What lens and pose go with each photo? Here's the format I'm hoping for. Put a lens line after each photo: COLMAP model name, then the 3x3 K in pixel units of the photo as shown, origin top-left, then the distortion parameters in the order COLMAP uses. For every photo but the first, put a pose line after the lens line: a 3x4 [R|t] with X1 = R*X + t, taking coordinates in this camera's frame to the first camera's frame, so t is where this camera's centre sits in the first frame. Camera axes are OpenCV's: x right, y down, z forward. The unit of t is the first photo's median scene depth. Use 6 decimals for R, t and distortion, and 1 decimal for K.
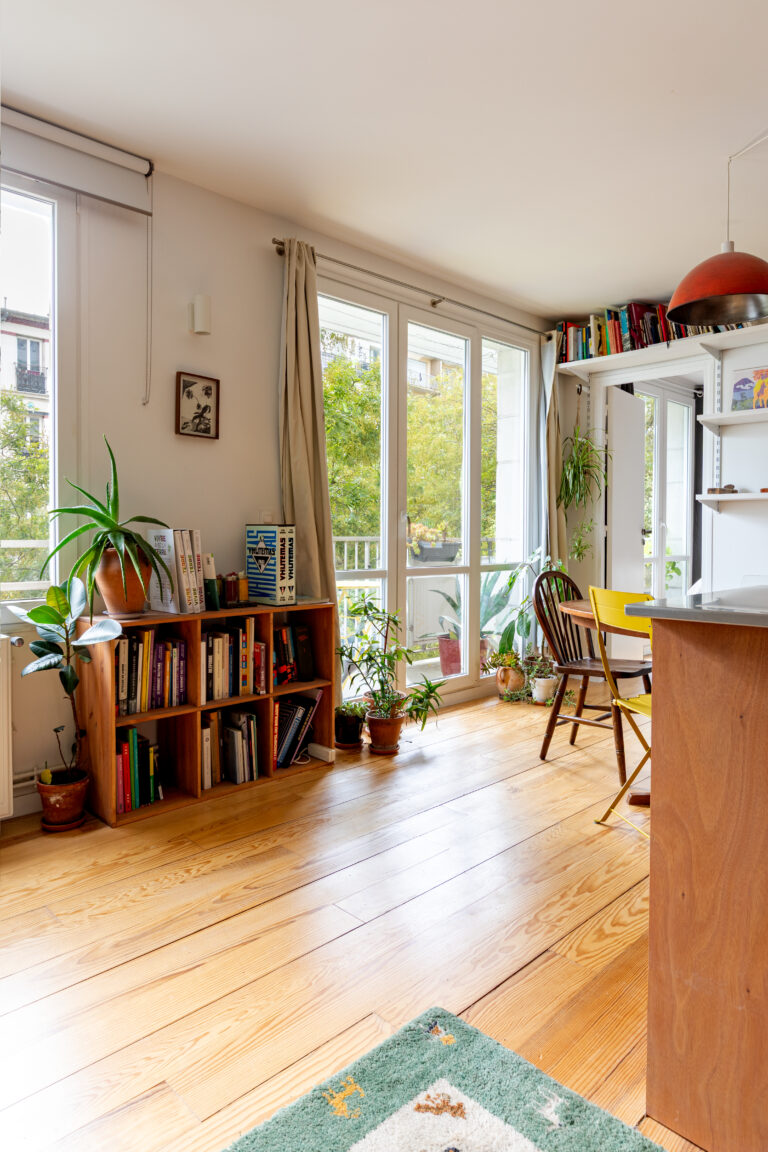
lens RADIAL K [[792.9, 0, 384.0], [0, 792.9, 576.0], [0, 0, 1]] dist [-0.001855, -0.000801]
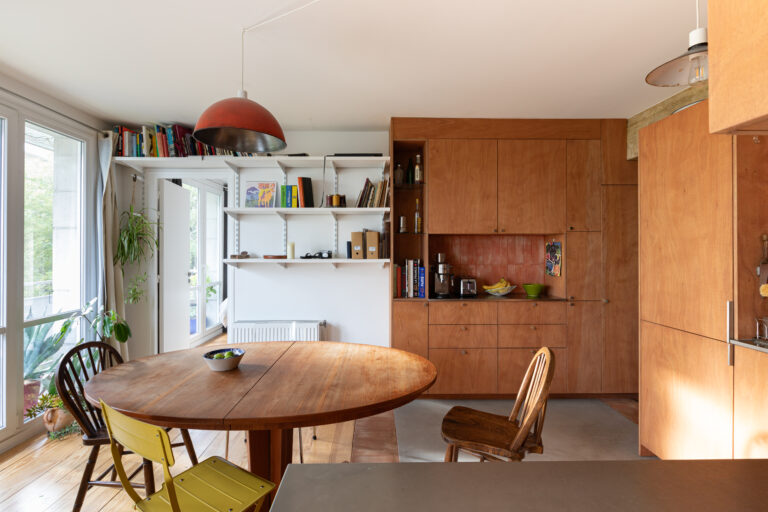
lens RADIAL K [[361.0, 0, 392.1], [0, 361.0, 246.3], [0, 0, 1]] dist [0.003725, 0.000212]
pose [[0.695607, 0.009571, 0.718359, 0.112681], [0.028162, 0.998779, -0.040578, -0.083112], [-0.717871, 0.048456, 0.694488, 0.264207]]
